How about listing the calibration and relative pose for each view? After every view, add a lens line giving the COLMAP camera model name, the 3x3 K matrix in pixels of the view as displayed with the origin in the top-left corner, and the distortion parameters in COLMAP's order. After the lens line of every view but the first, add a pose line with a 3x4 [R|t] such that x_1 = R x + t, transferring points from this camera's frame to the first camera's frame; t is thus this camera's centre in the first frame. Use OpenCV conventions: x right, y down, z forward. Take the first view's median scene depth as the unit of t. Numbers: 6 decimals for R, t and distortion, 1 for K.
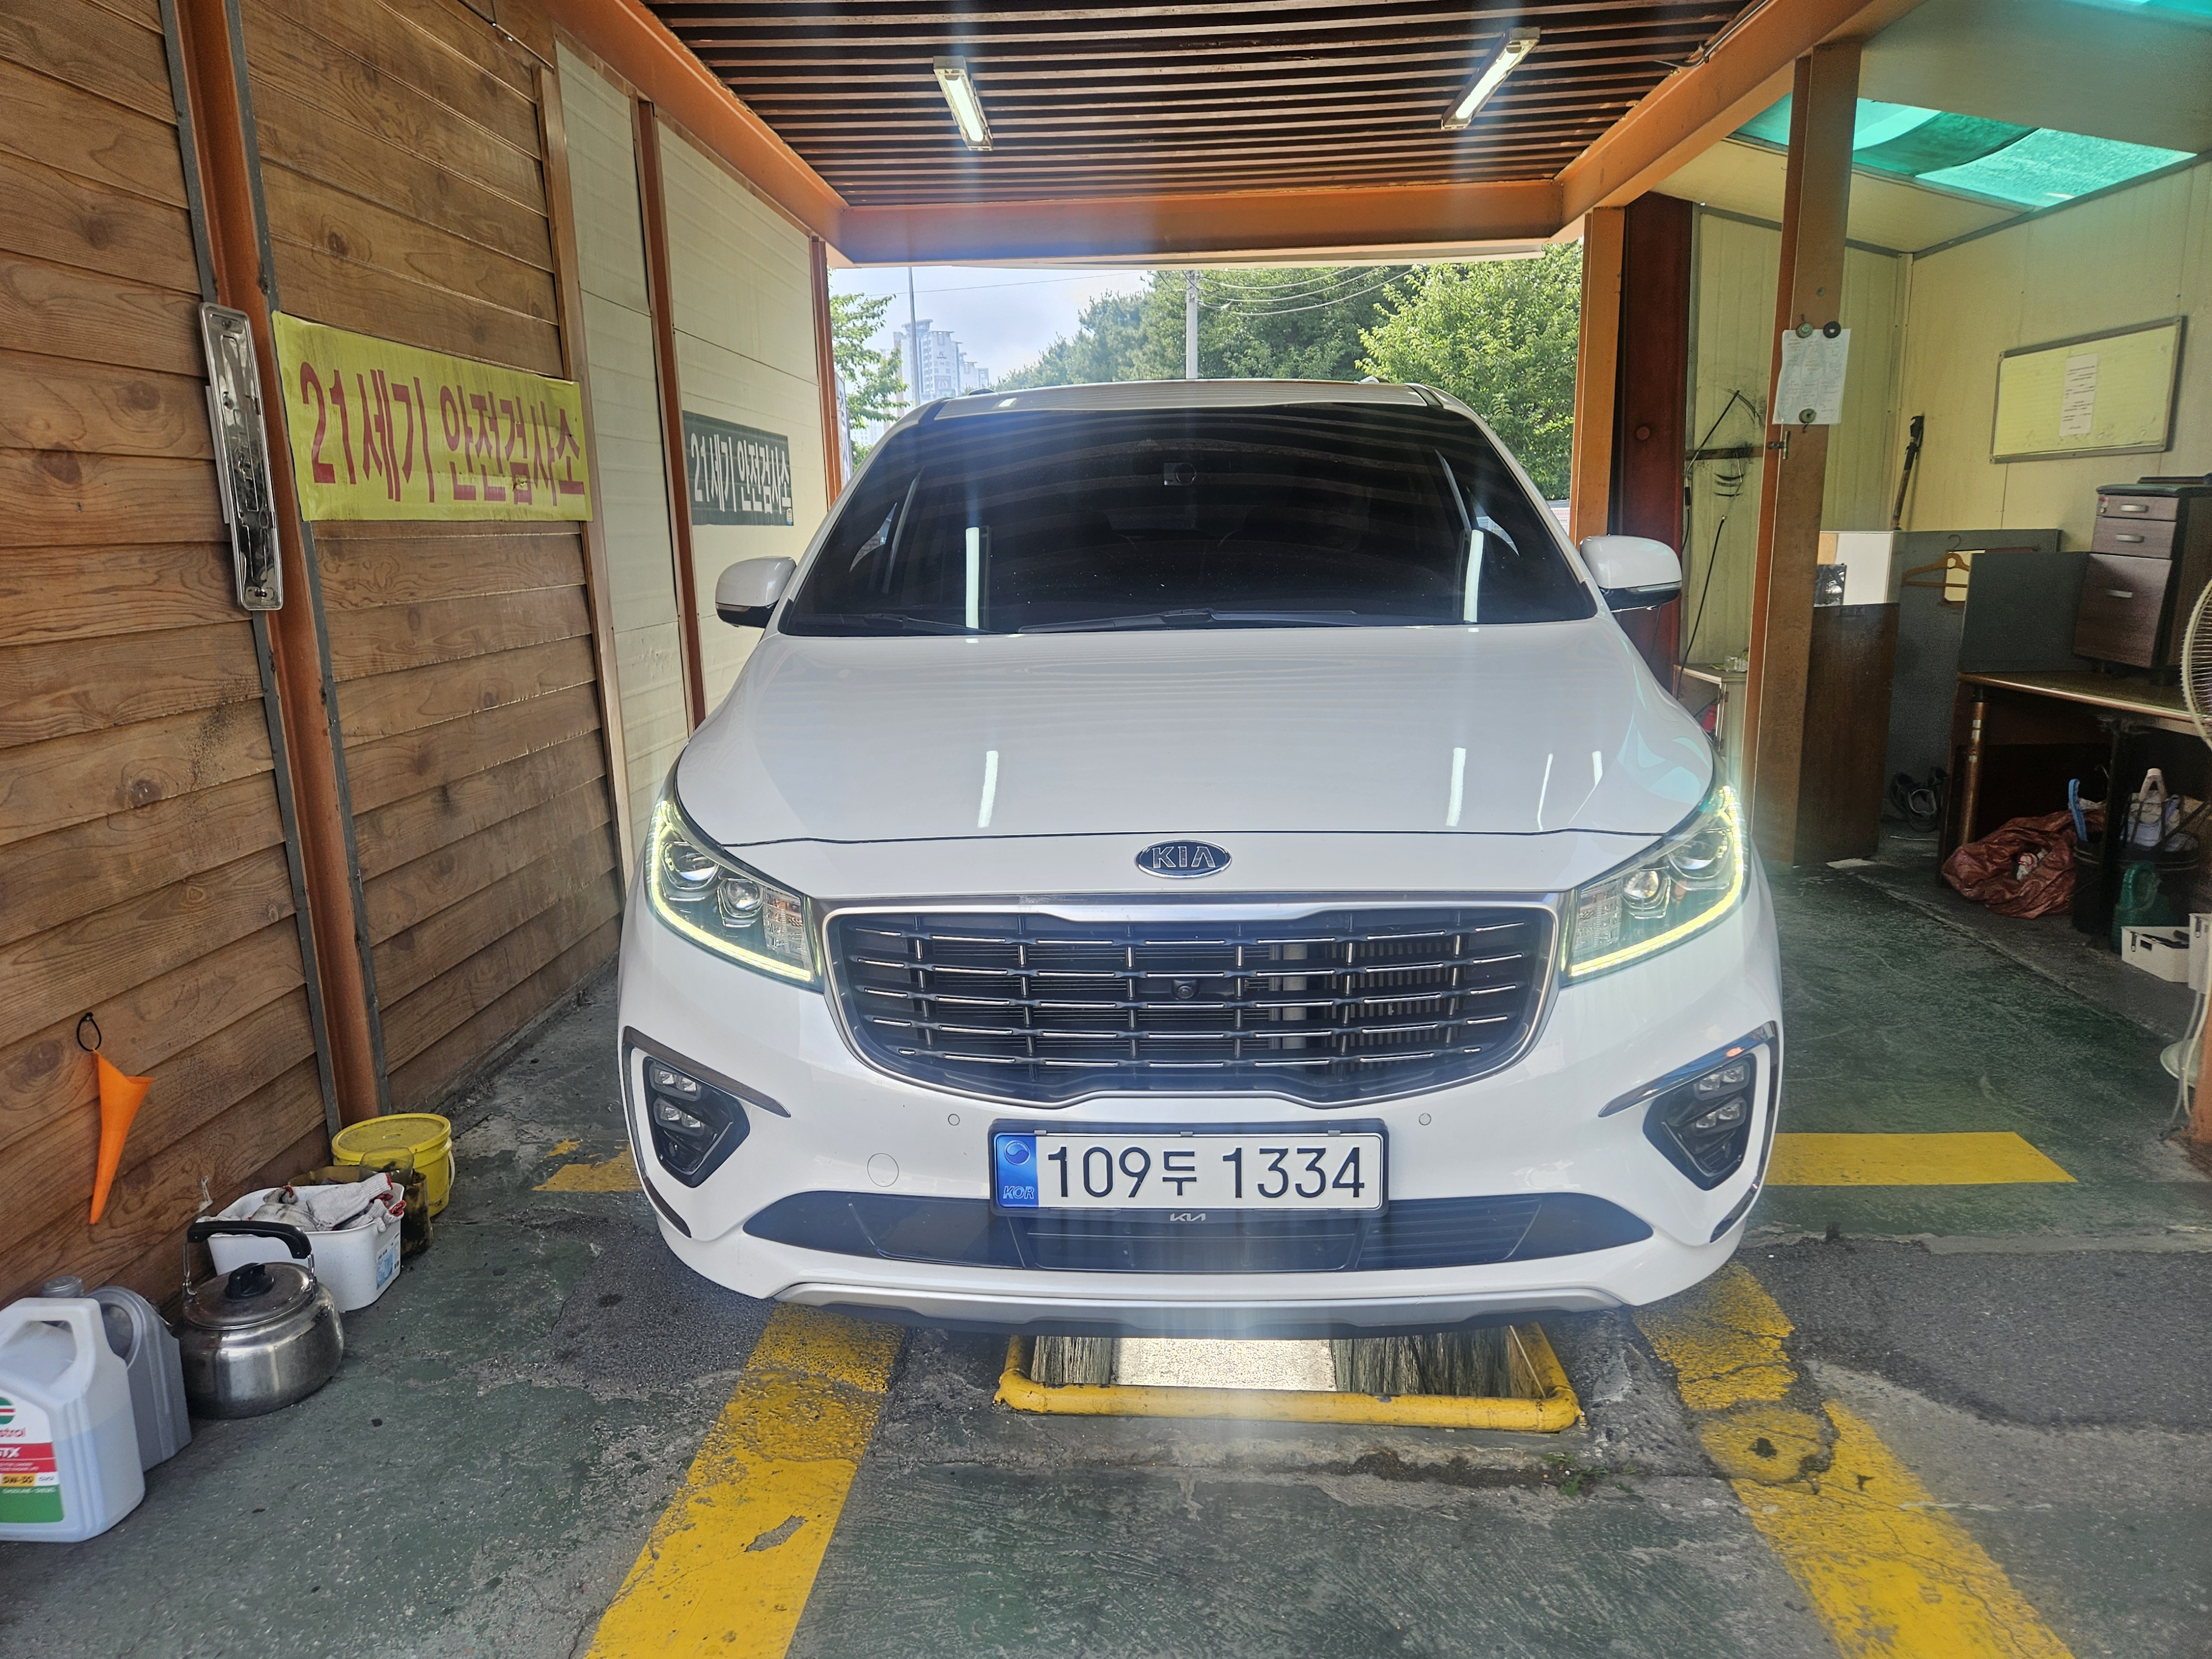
lens RADIAL K [[1473.2, 0, 1098.4], [0, 1473.2, 843.1], [0, 0, 1]] dist [0.076624, -0.058704]
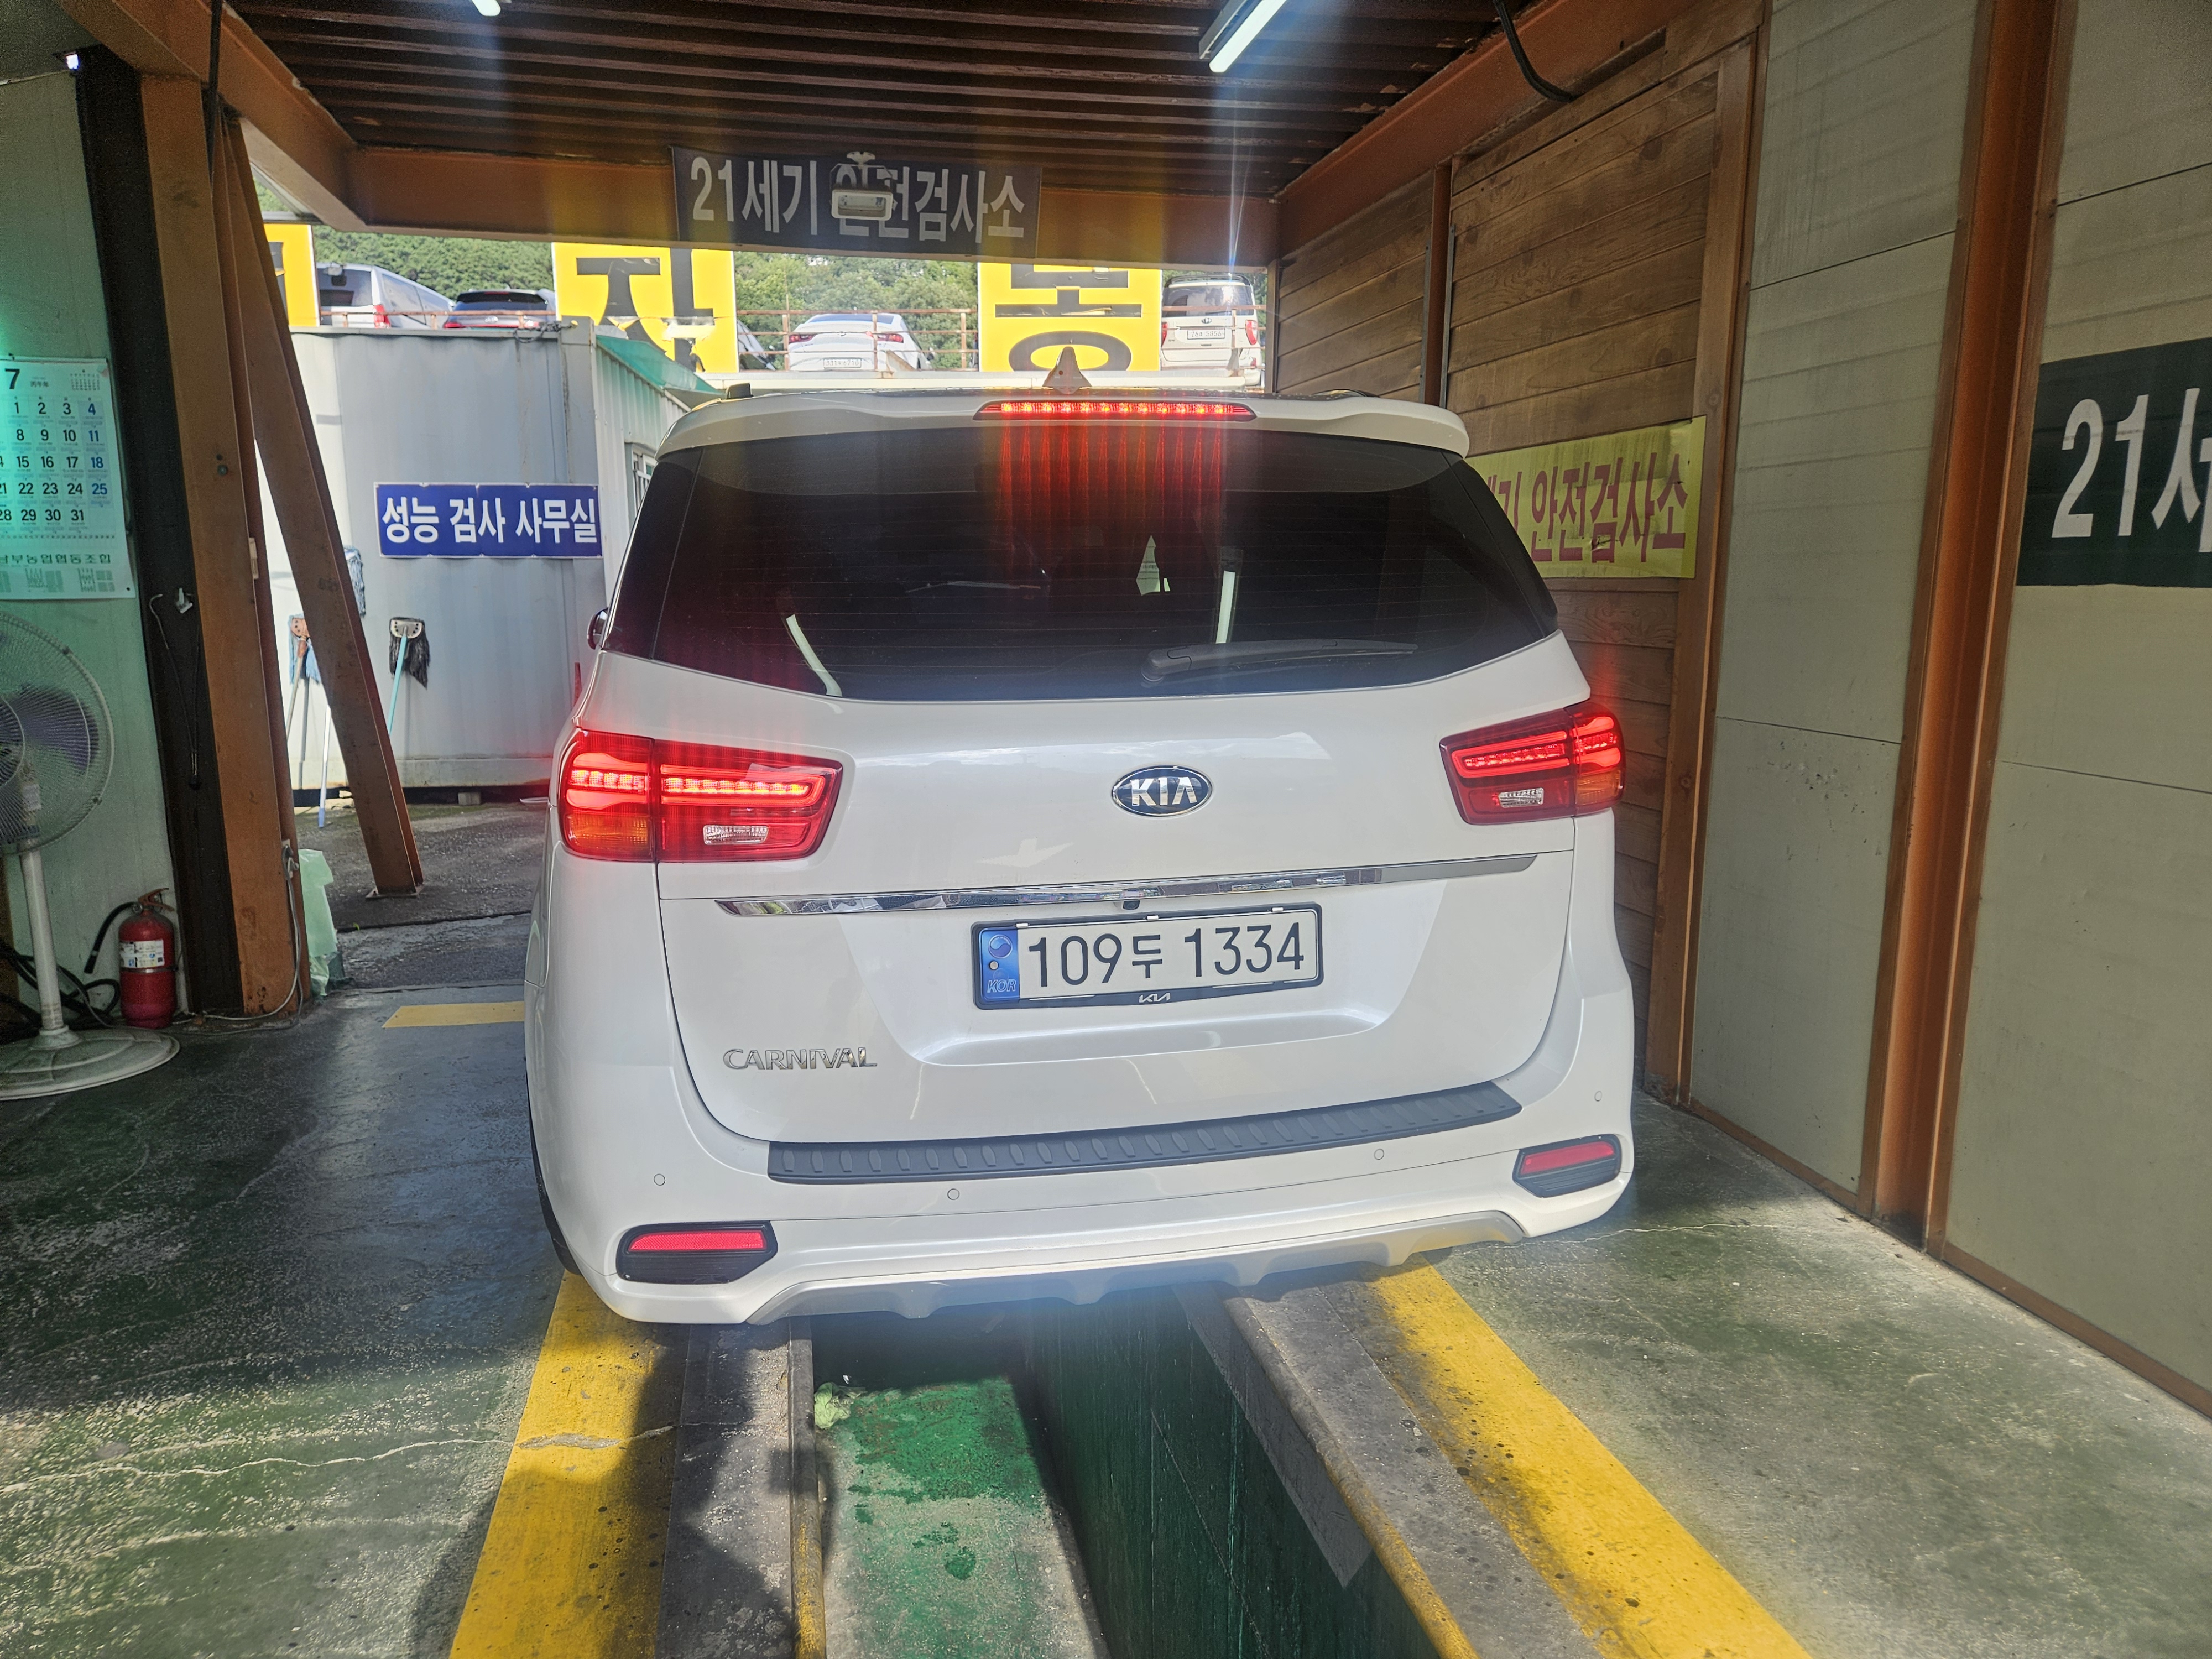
lens RADIAL K [[1465.4, 0, 1054.8], [0, 1465.4, 810.8], [0, 0, 1]] dist [0.074819, -0.057310]
pose [[-0.969751, 0.067805, -0.234490, 0.303586], [-0.023414, 0.930376, 0.365859, -0.551319], [0.242971, 0.360283, -0.900645, 2.410423]]
